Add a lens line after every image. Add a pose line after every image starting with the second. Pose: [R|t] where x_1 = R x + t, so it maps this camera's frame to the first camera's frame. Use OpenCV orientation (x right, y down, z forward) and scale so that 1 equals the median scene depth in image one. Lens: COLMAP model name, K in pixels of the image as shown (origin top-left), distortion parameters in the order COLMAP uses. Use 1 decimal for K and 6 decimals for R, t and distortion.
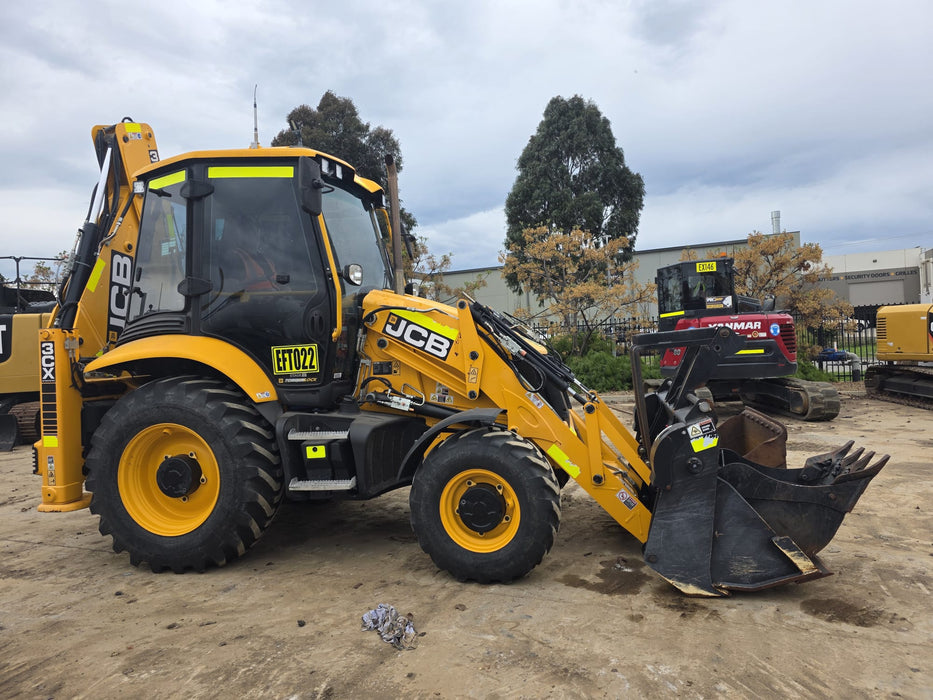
lens RADIAL K [[617.5, 0, 469.0], [0, 617.5, 340.1], [0, 0, 1]] dist [0.056731, -0.048385]
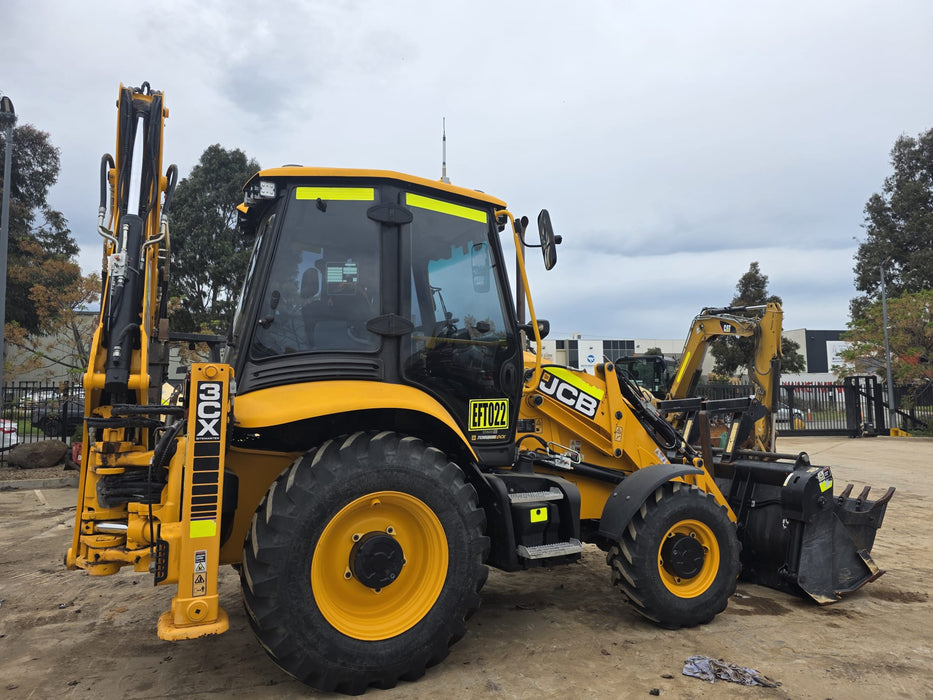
lens RADIAL K [[643.0, 0, 458.9], [0, 643.0, 333.2], [0, 0, 1]] dist [0.110885, -0.147467]
pose [[0.803878, 0.096574, 0.586902, -0.890912], [-0.026829, 0.991614, -0.126422, 0.033576], [-0.594189, 0.085882, 0.799727, 0.250033]]
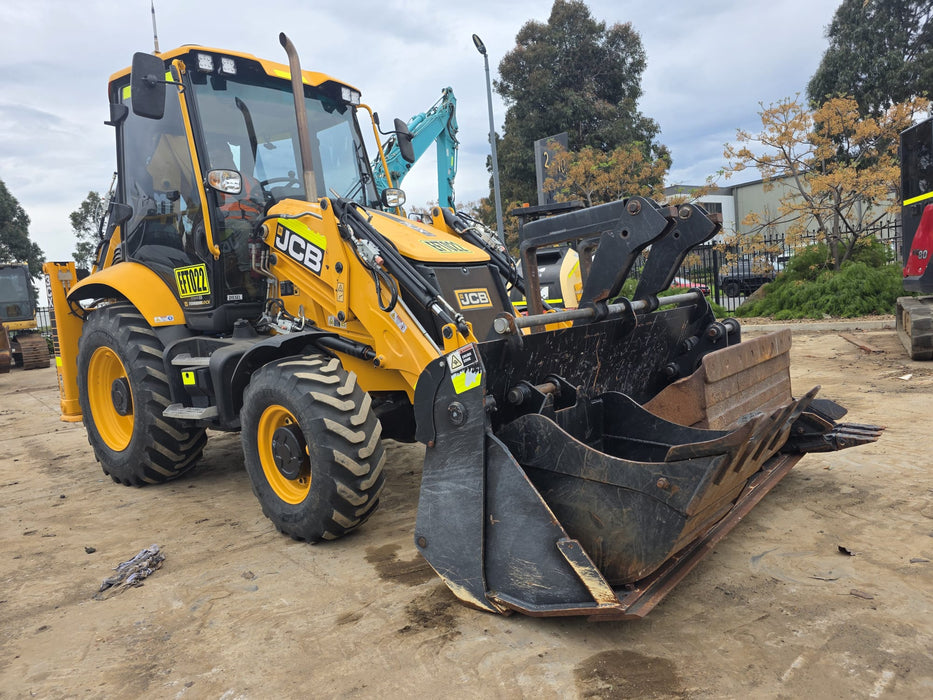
lens RADIAL K [[621.4, 0, 466.9], [0, 621.4, 343.7], [0, 0, 1]] dist [0.057383, -0.049056]
pose [[0.876535, 0.004626, -0.481315, 0.548851], [0.050414, 0.993572, 0.101358, 0.049966], [0.478690, -0.113109, 0.870668, 0.357181]]
